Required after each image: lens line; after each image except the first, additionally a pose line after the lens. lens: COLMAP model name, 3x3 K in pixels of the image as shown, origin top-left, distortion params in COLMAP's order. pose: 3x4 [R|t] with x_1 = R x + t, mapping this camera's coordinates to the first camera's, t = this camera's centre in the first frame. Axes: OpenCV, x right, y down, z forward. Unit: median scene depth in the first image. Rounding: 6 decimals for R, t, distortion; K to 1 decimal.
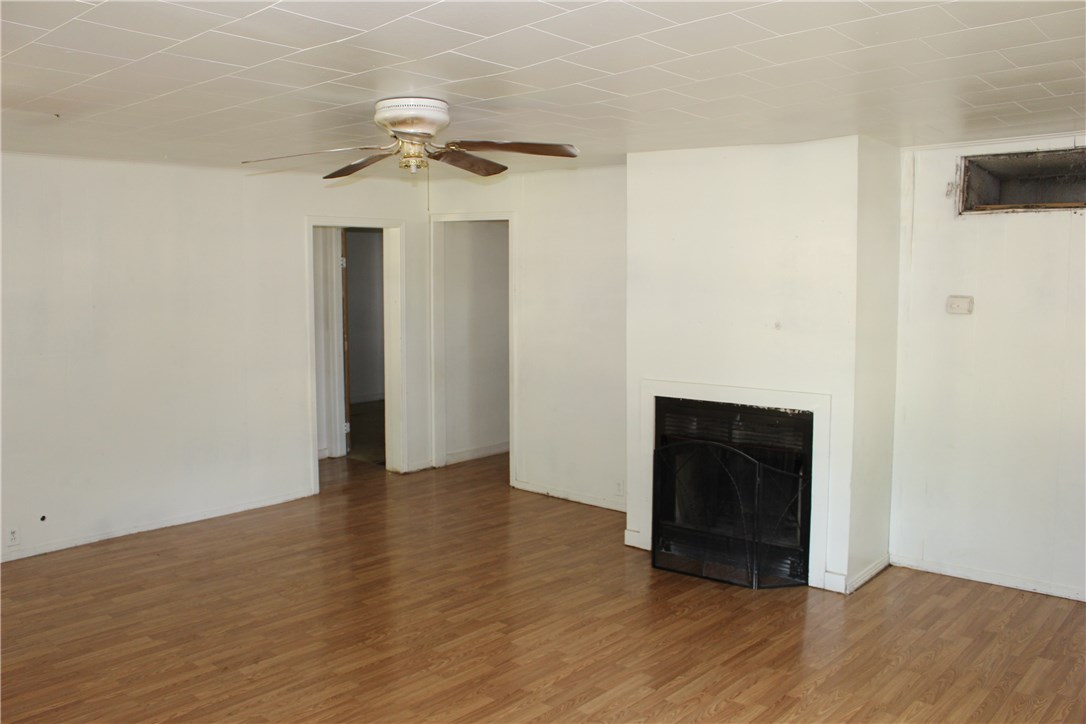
lens RADIAL K [[898.2, 0, 541.2], [0, 898.2, 362.6], [0, 0, 1]] dist [-0.120059, 0.017586]
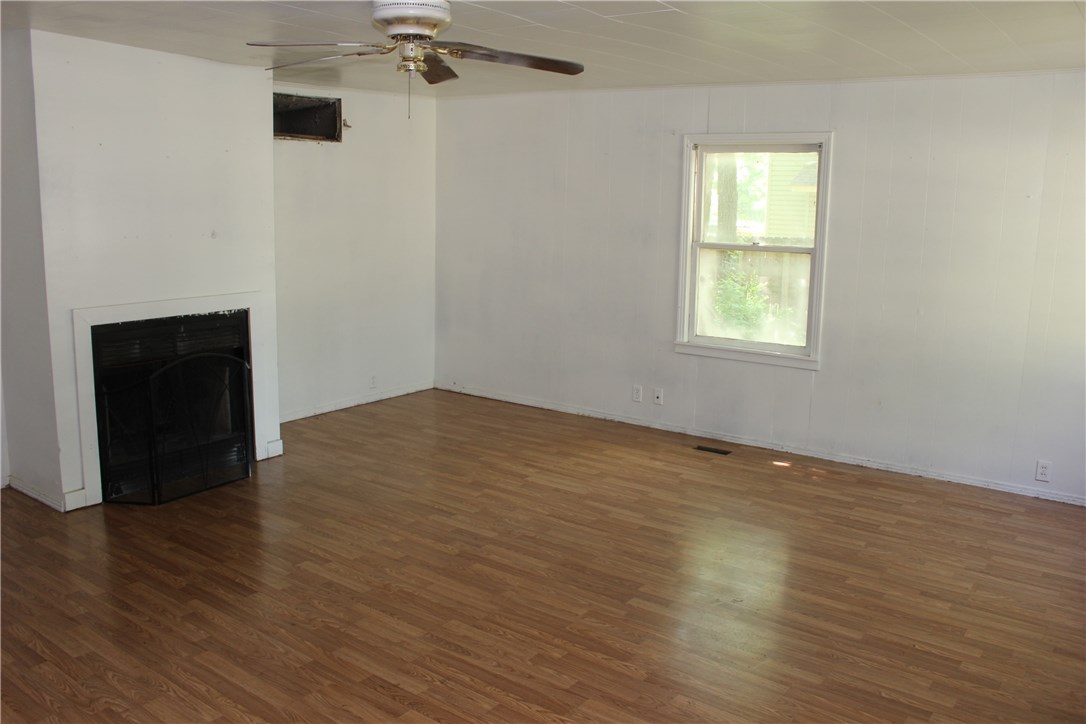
lens RADIAL K [[898.2, 0, 541.3], [0, 898.2, 361.5], [0, 0, 1]] dist [-0.120059, 0.017586]
pose [[-0.088560, -0.184233, 0.978885, -0.835959], [0.070131, 0.979154, 0.190628, -0.066693], [-0.993599, 0.085532, -0.073793, 0.711859]]
